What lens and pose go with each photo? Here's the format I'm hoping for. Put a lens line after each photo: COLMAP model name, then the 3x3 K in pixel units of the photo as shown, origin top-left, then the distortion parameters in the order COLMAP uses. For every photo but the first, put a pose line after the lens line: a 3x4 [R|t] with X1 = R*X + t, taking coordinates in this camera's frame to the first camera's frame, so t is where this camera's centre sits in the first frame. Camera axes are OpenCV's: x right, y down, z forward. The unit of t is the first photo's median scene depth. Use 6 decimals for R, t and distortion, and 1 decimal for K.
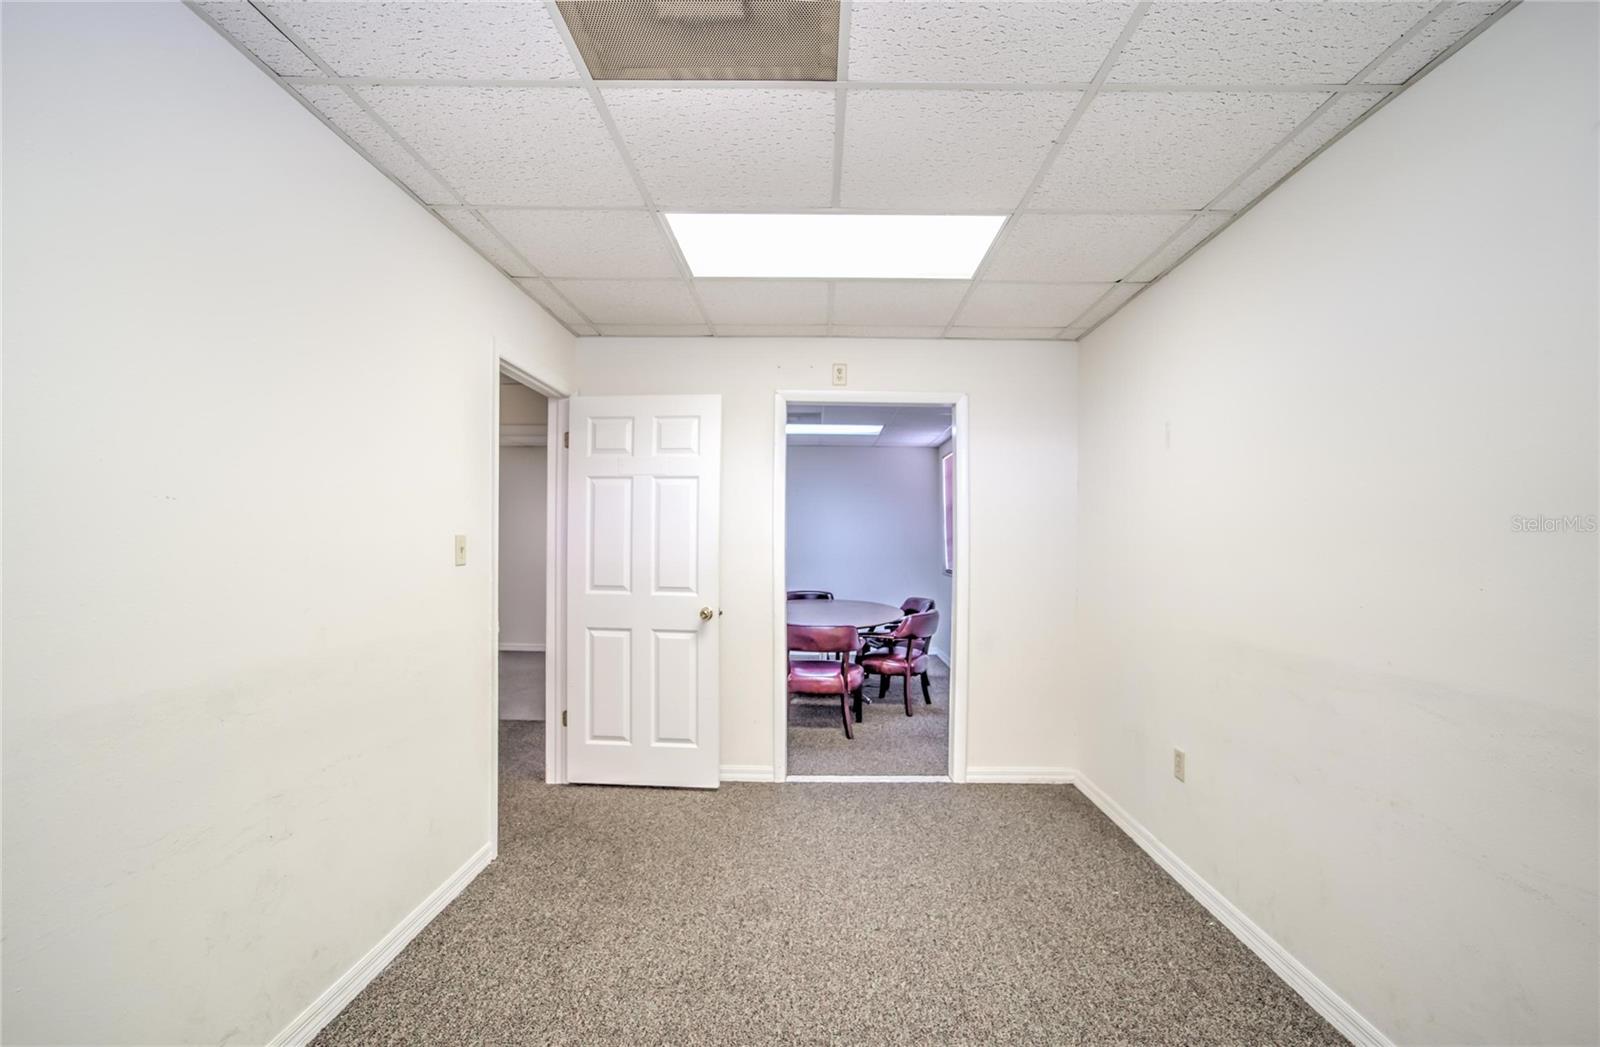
lens RADIAL K [[657.9, 0, 814.3], [0, 657.9, 529.7], [0, 0, 1]] dist [-0.019961, 0.004758]
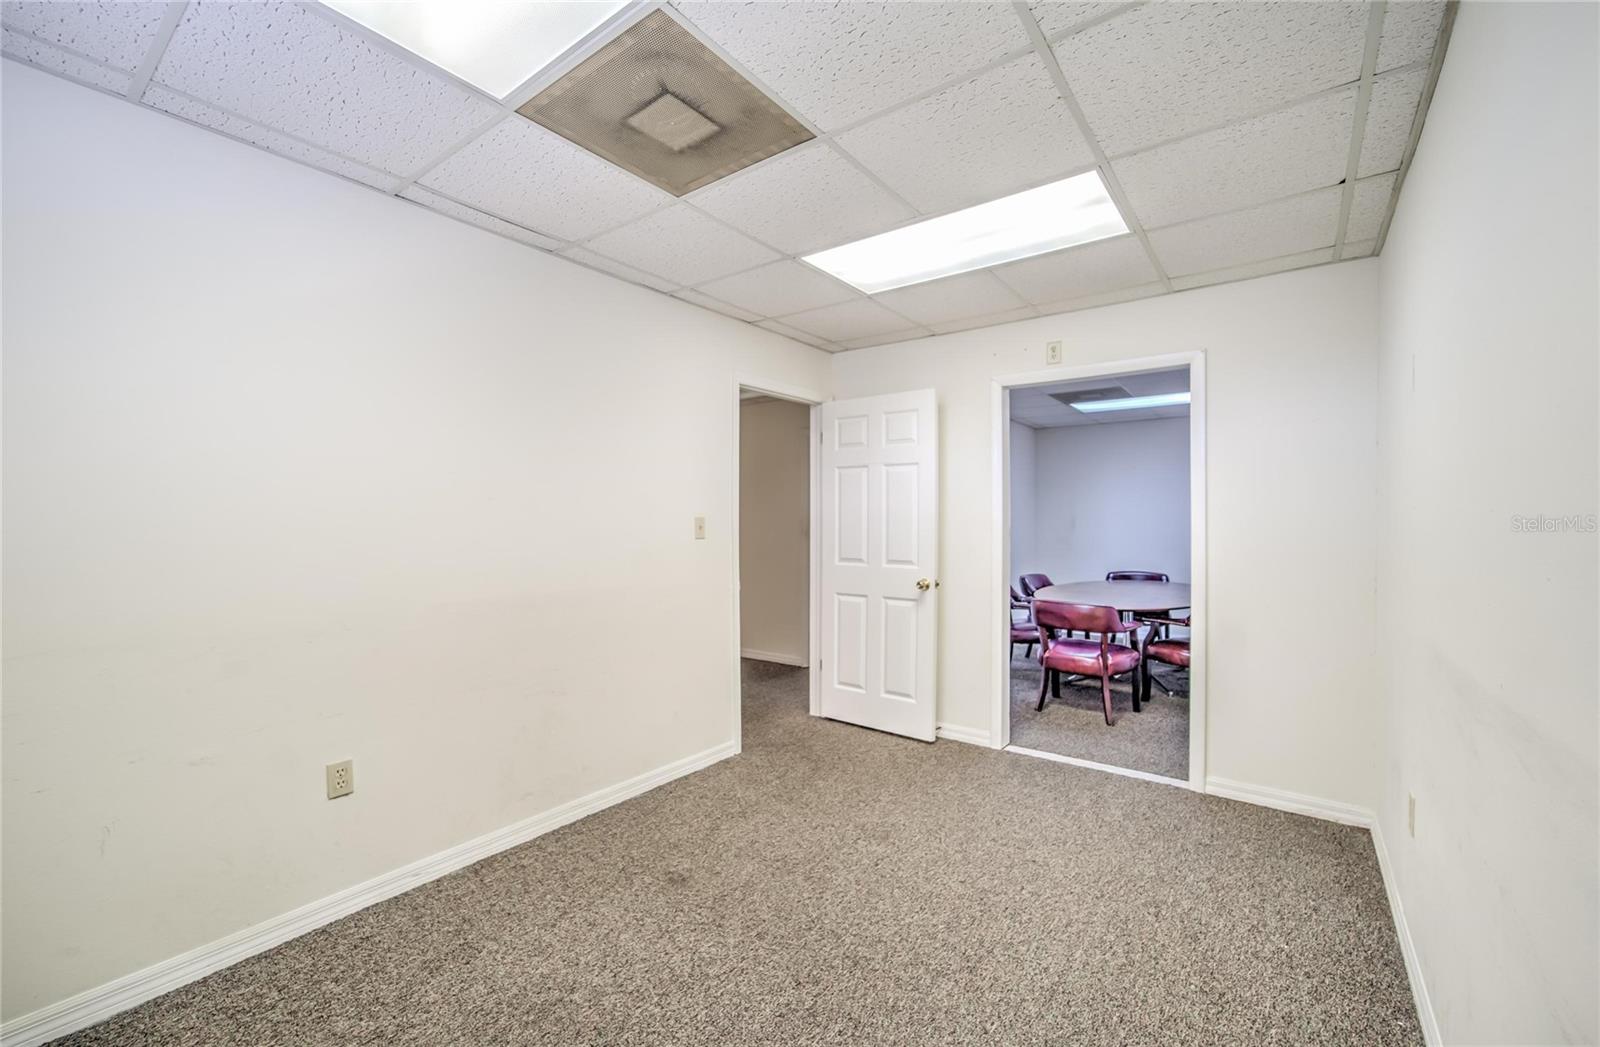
lens RADIAL K [[657.9, 0, 856.0], [0, 657.9, 517.4], [0, 0, 1]] dist [-0.019961, 0.004758]
pose [[0.812578, -0.010195, -0.582763, 0.398575], [0.017700, 0.999817, 0.007190, 0.002794], [0.582583, -0.016157, 0.812611, 0.025960]]
